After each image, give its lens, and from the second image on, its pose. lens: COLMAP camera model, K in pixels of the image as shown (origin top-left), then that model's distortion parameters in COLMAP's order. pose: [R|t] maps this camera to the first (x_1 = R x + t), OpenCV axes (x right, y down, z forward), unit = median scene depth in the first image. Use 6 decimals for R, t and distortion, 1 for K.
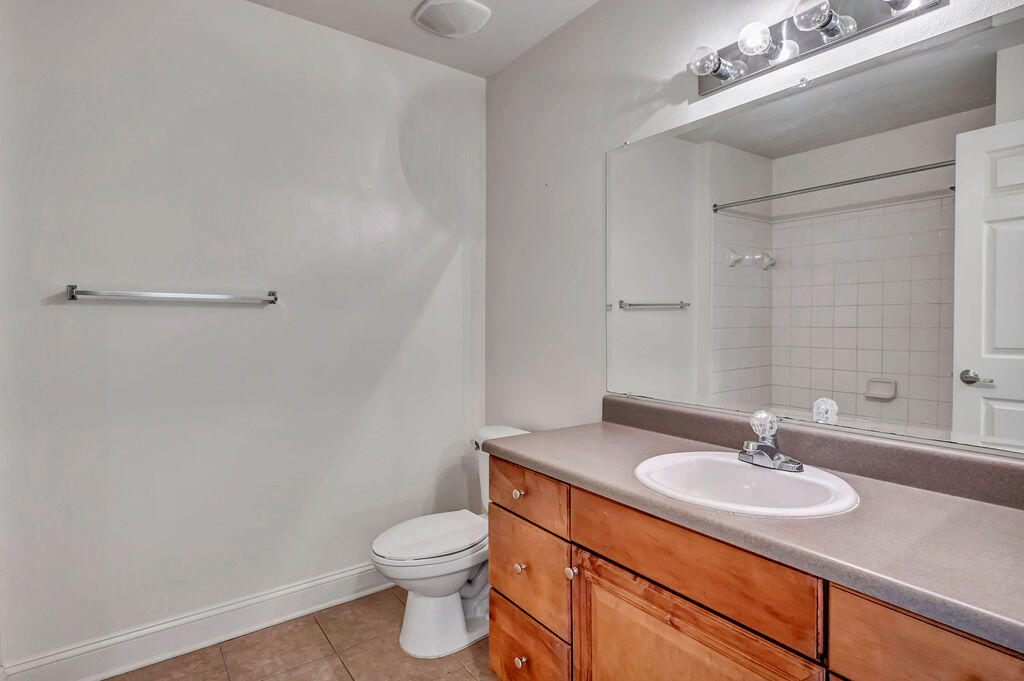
lens RADIAL K [[523.9, 0, 516.1], [0, 523.9, 330.4], [0, 0, 1]] dist [0.005612, 0.000818]
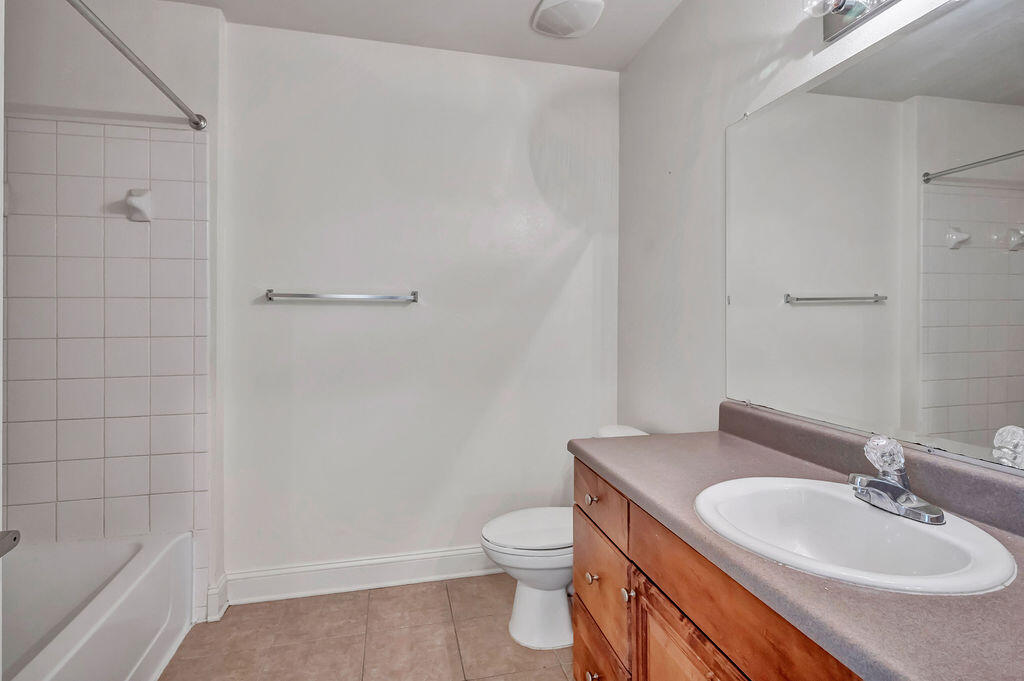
lens RADIAL K [[501.9, 0, 503.7], [0, 501.9, 322.7], [0, 0, 1]] dist [0.005583, -0.000886]
pose [[0.922160, 0.005270, -0.386772, 0.156089], [-0.007908, 0.999955, -0.005229, -0.002253], [0.386727, 0.007881, 0.922161, 0.071410]]
